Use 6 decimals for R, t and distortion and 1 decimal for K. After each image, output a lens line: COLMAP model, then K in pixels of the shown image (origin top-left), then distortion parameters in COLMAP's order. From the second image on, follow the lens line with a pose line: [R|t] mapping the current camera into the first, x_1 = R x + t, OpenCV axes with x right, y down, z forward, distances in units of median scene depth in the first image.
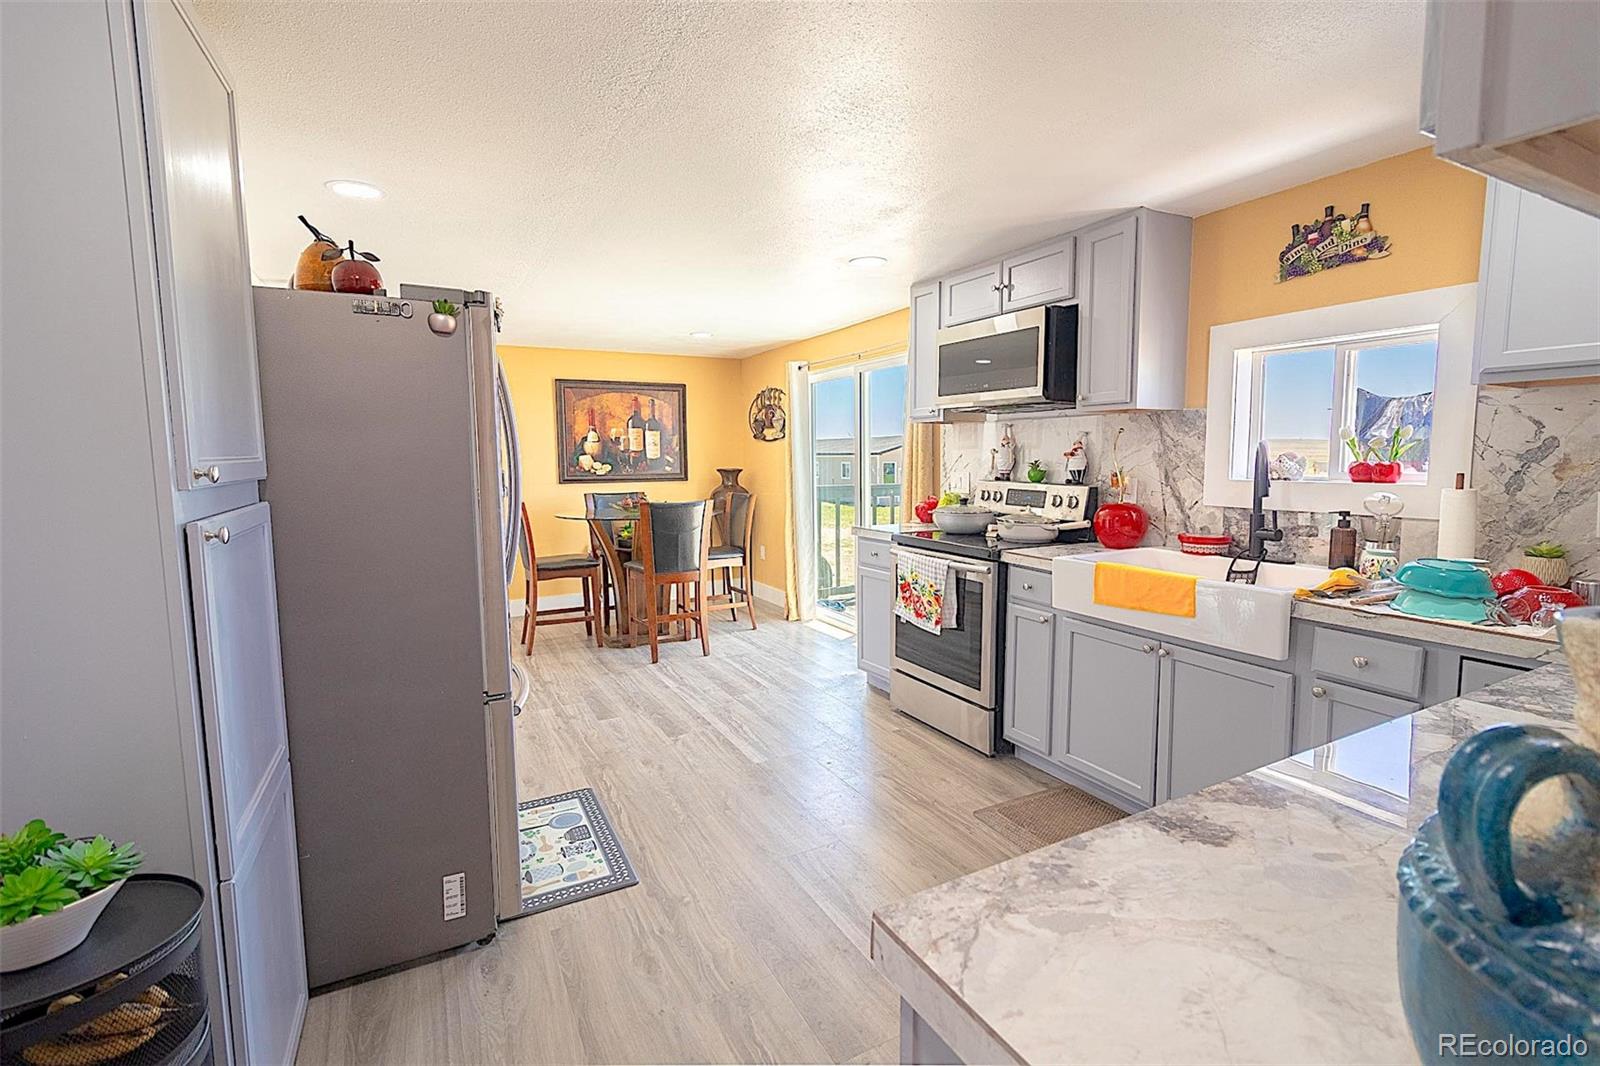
lens RADIAL K [[744.2, 0, 819.2], [0, 744.2, 524.1], [0, 0, 1]] dist [0.002470, 0.000744]
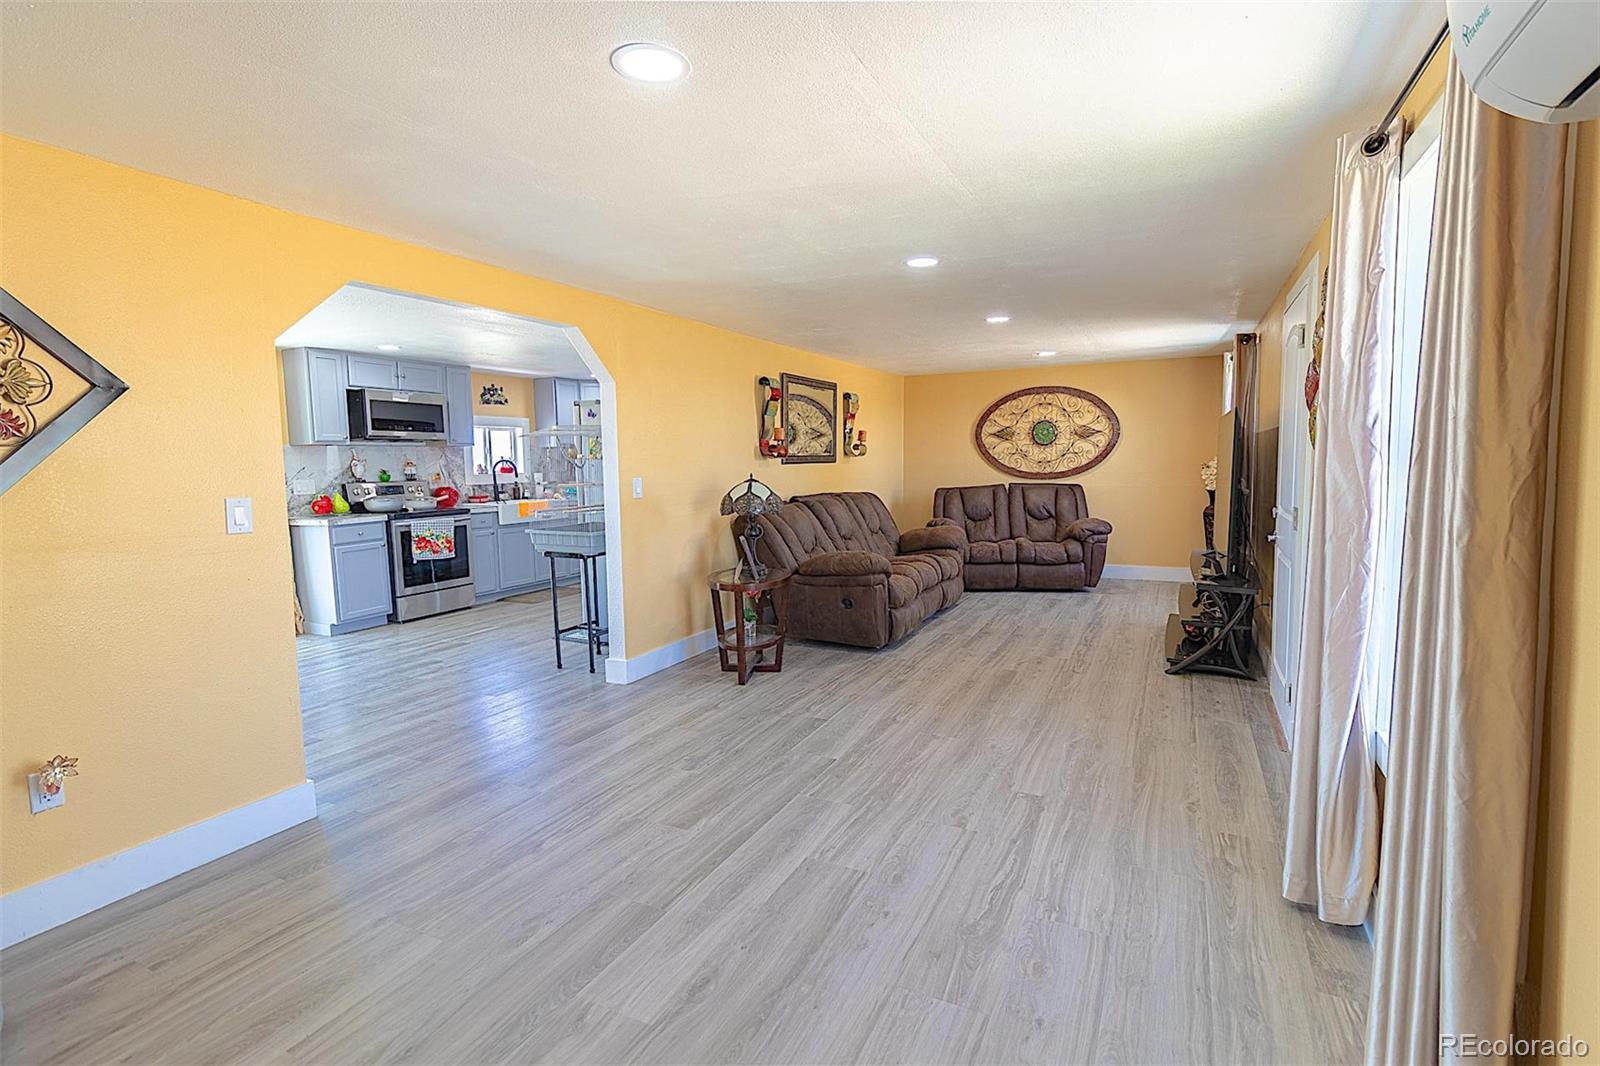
lens RADIAL K [[744.2, 0, 819.2], [0, 744.2, 524.1], [0, 0, 1]] dist [0.002470, 0.000744]
pose [[-0.587220, -0.047641, 0.808024, -2.417450], [0.103074, 0.985738, 0.133026, -0.117030], [-0.802838, 0.161402, -0.573935, 1.641625]]
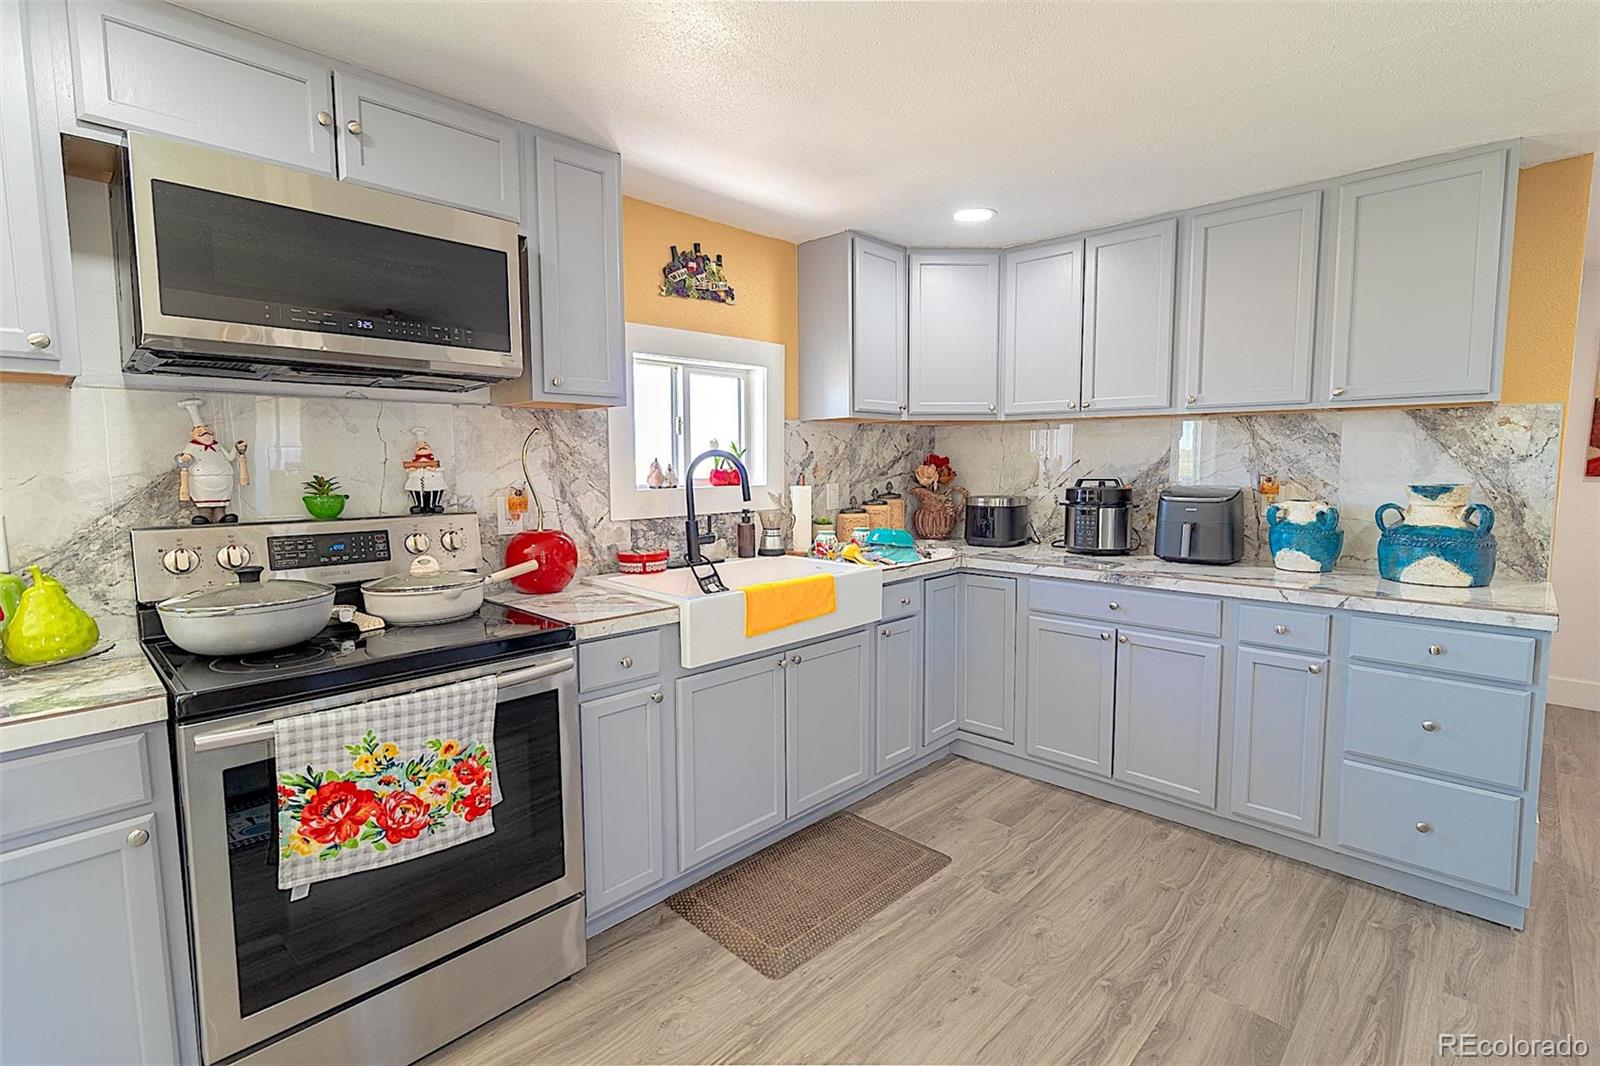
lens RADIAL K [[744.2, 0, 819.2], [0, 744.2, 524.1], [0, 0, 1]] dist [0.002470, 0.000744]
pose [[-0.311691, -0.073511, 0.947336, -0.434599], [0.098059, 0.989191, 0.109022, -0.102328], [-0.945110, 0.126876, -0.301113, 1.126501]]
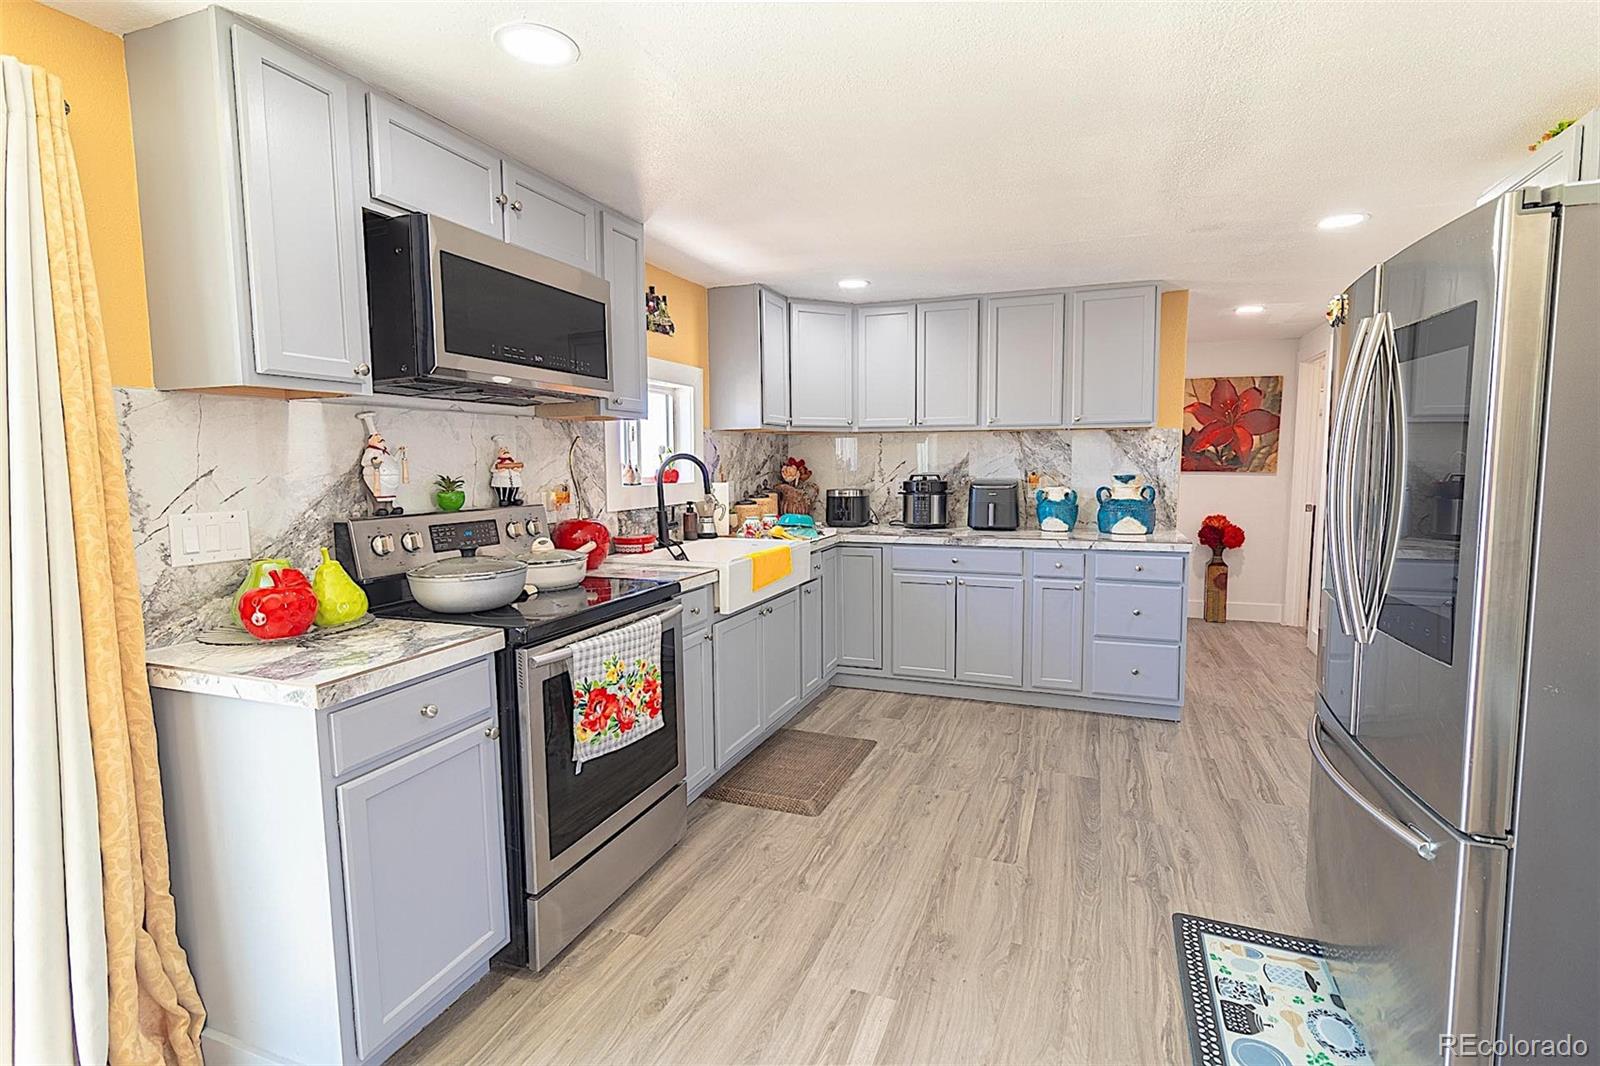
lens RADIAL K [[744.2, 0, 819.2], [0, 744.2, 524.1], [0, 0, 1]] dist [0.002470, 0.000744]
pose [[-0.659211, -0.051222, 0.750211, -0.539514], [0.084991, 0.986209, 0.142016, -0.147403], [-0.747139, 0.157380, -0.645767, 1.602268]]
